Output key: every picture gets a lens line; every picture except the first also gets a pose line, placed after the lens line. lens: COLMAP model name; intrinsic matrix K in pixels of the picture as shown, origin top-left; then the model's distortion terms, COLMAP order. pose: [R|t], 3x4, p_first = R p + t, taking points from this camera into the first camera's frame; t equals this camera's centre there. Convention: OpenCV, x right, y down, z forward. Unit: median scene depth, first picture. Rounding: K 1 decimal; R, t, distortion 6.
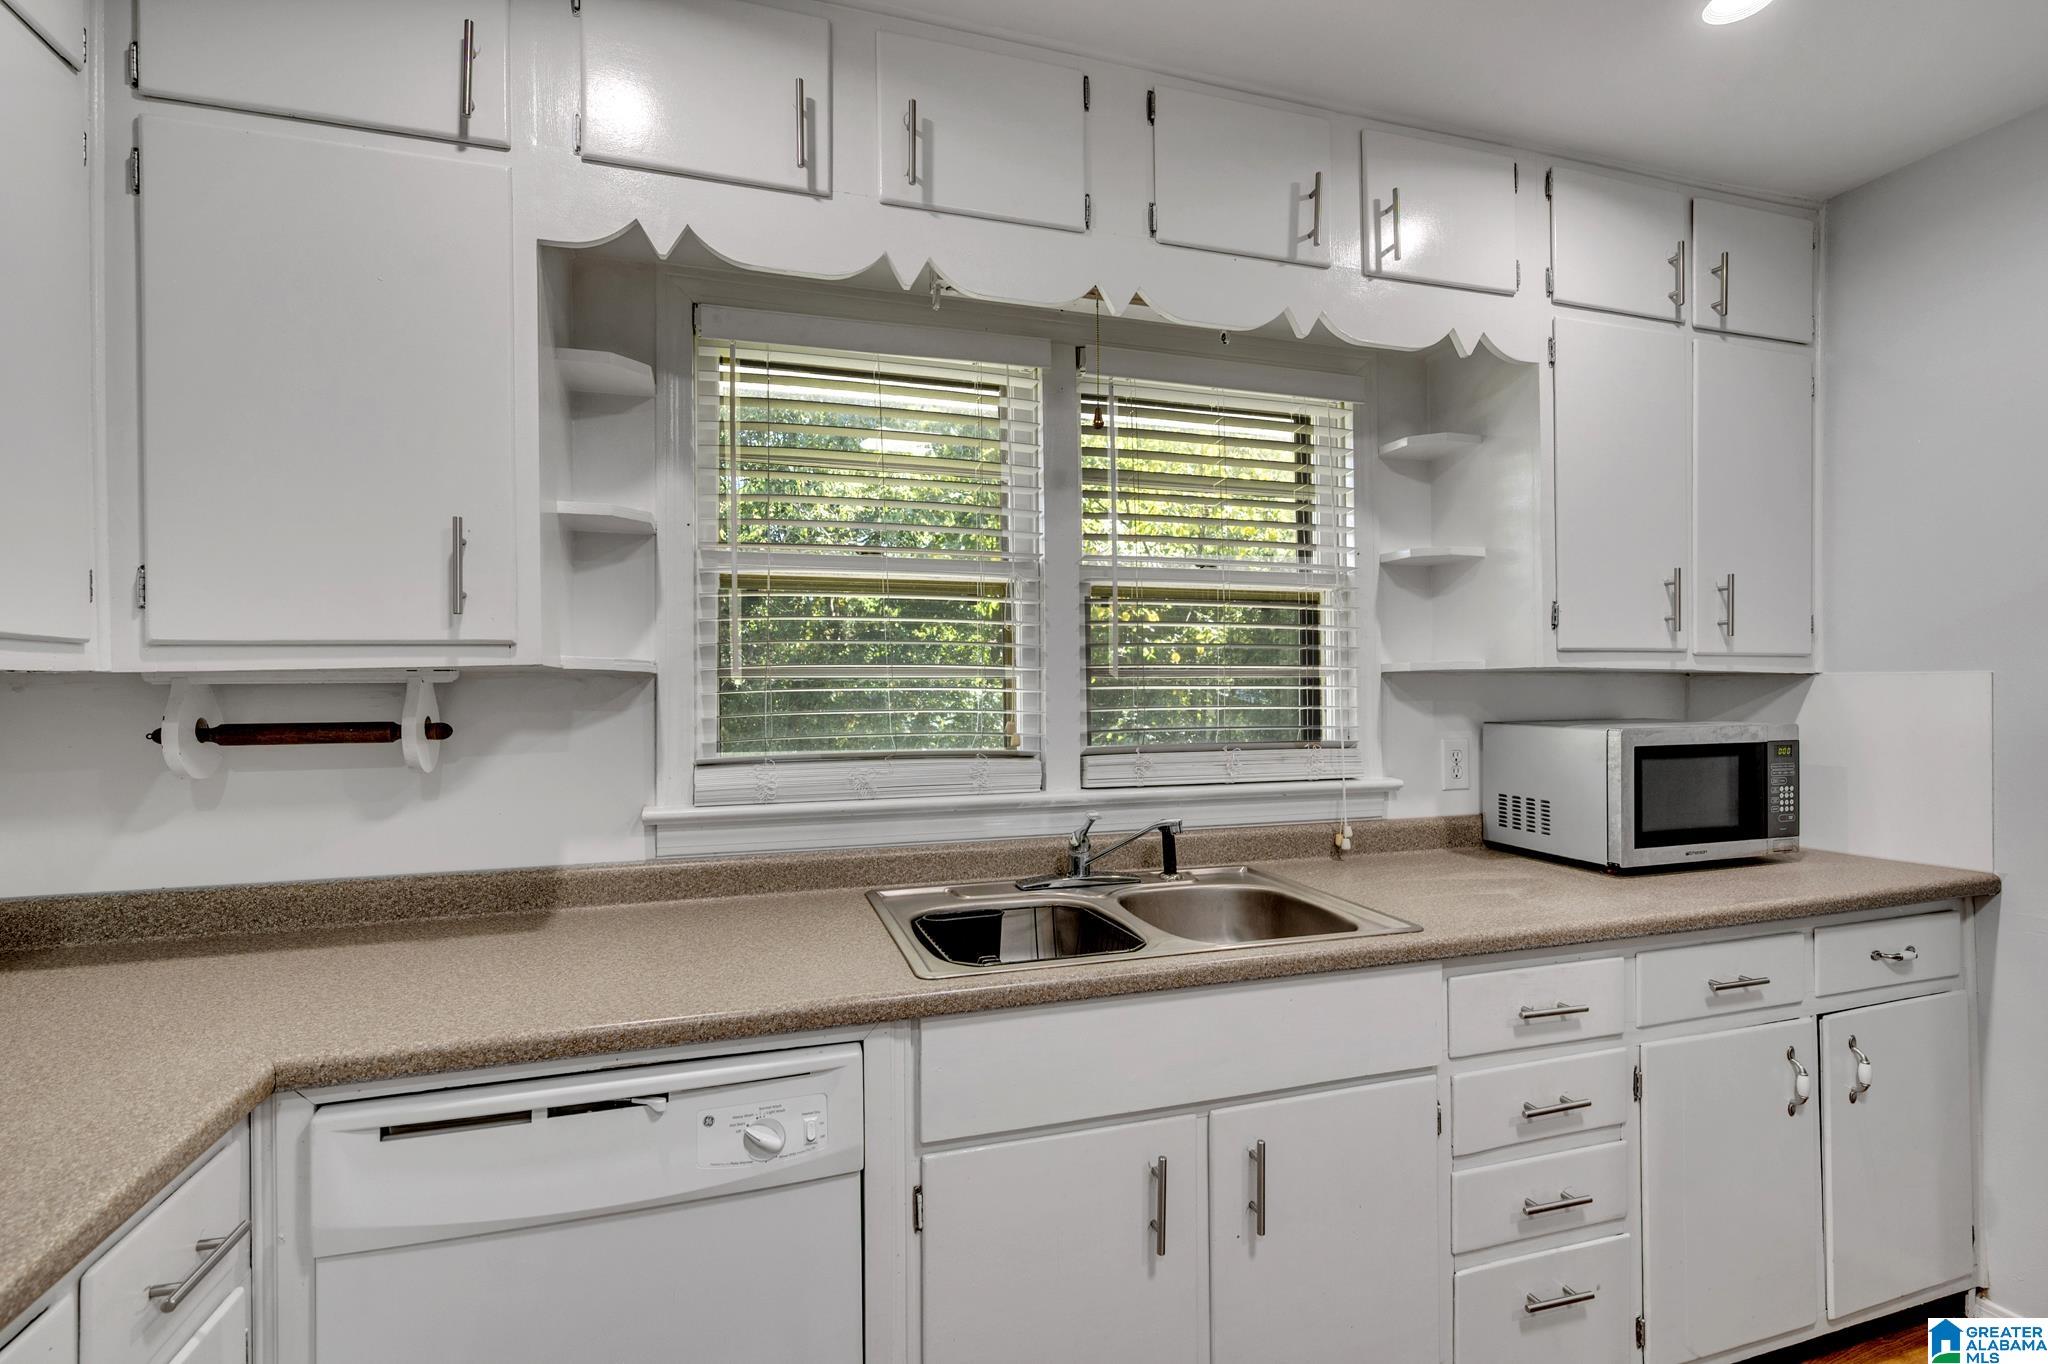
lens RADIAL K [[918.0, 0, 1019.5], [0, 918.0, 688.6], [0, 0, 1]] dist [-0.004017, -0.000409]
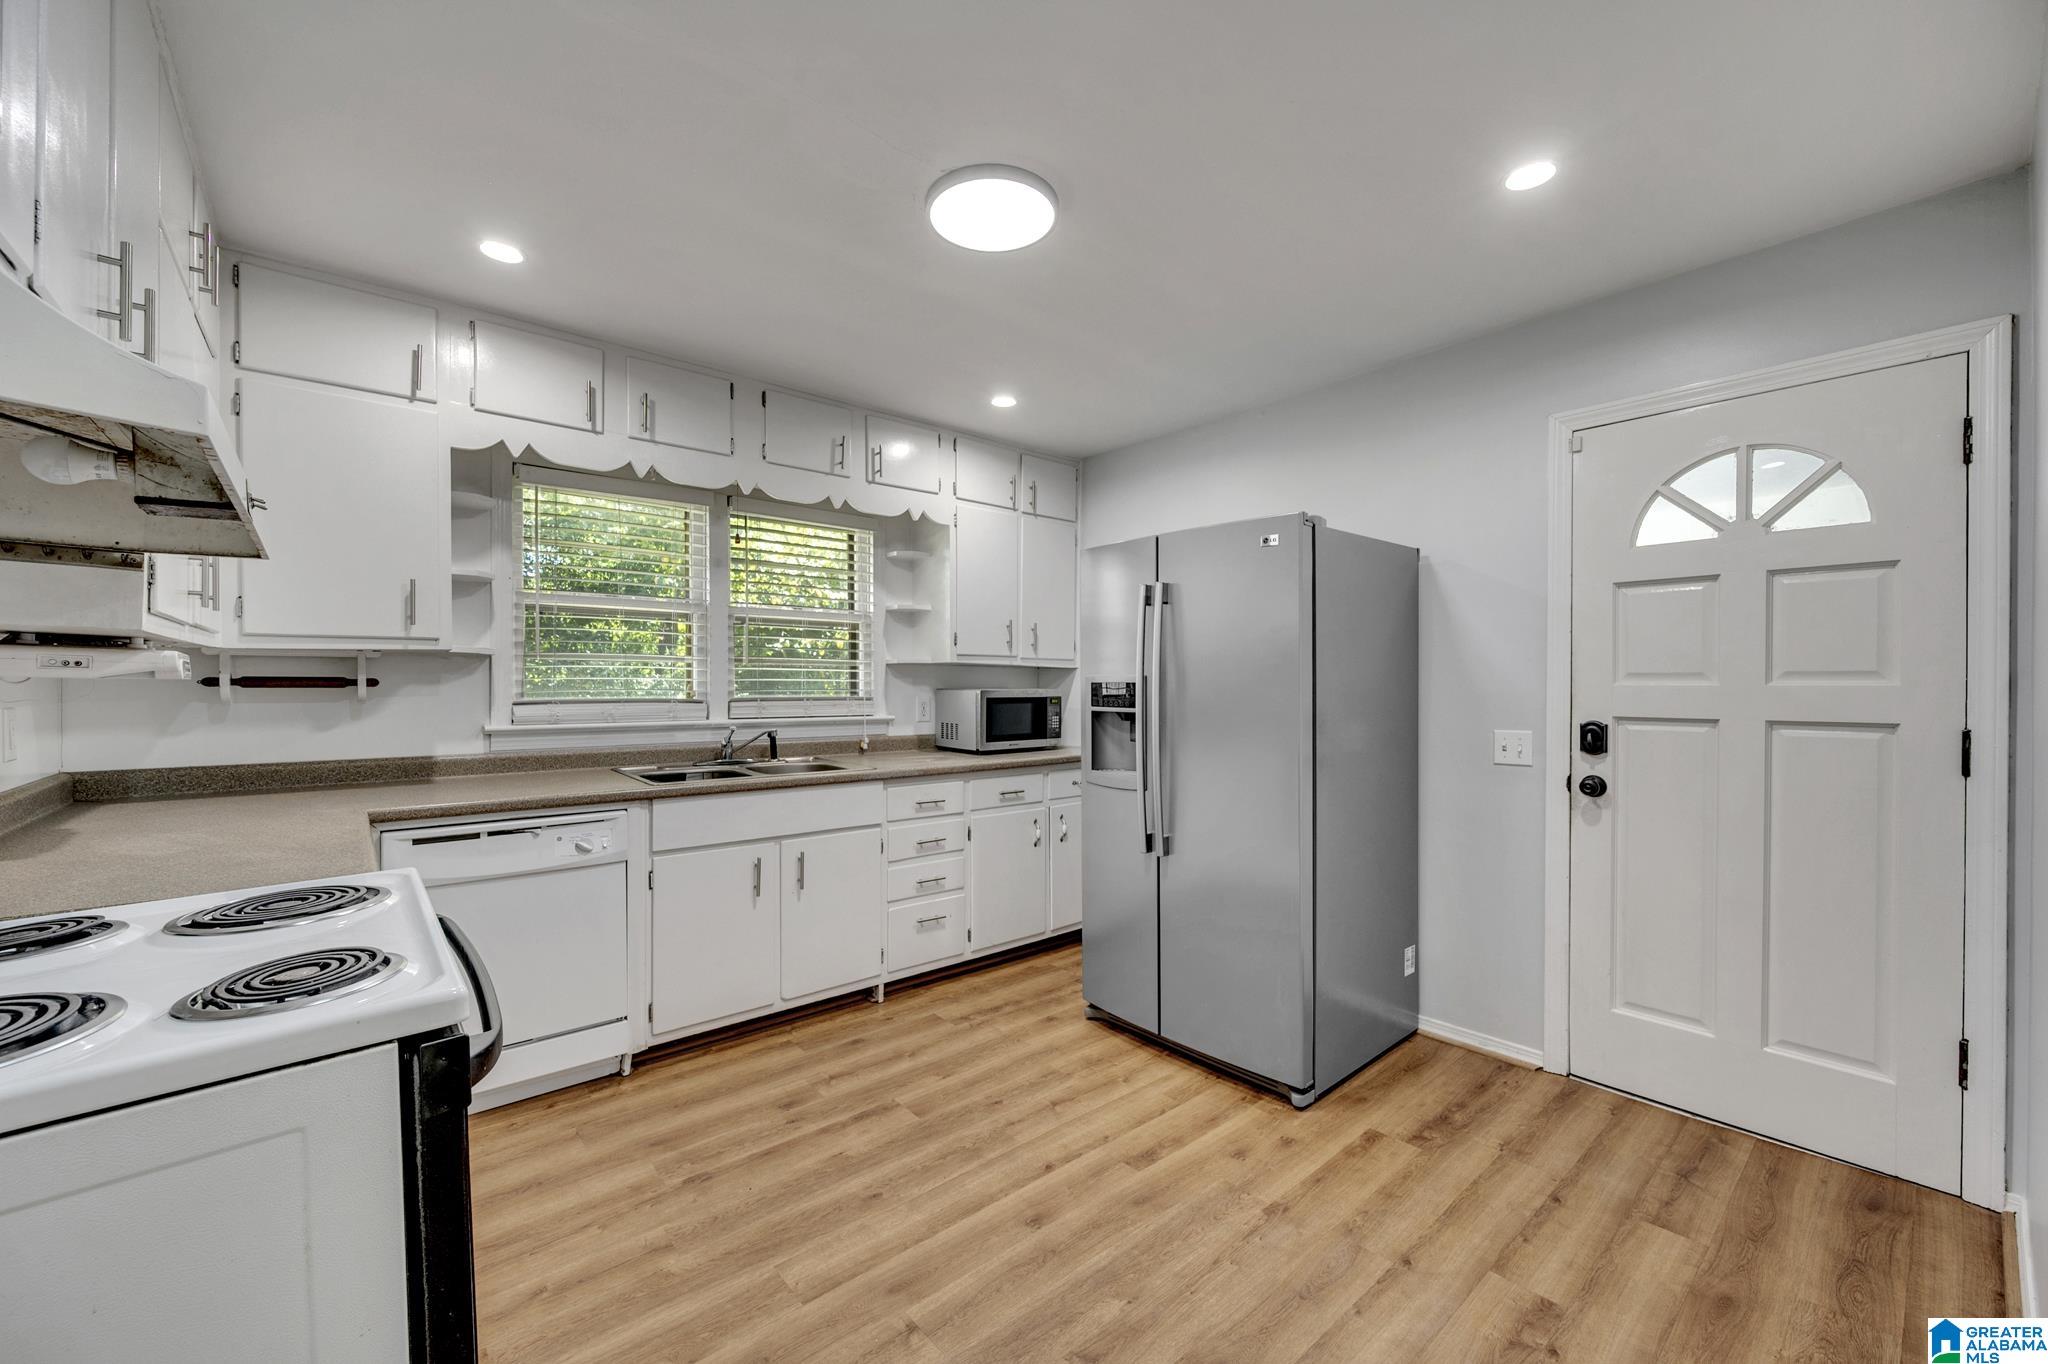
lens RADIAL K [[809.3, 0, 1028.2], [0, 809.3, 688.4], [0, 0, 1]] dist [-0.001069, -0.000304]
pose [[0.920066, 0.007589, 0.391691, -0.024796], [-0.009824, 0.999945, 0.003704, 0.034070], [-0.391641, -0.007256, 0.920089, -0.968809]]
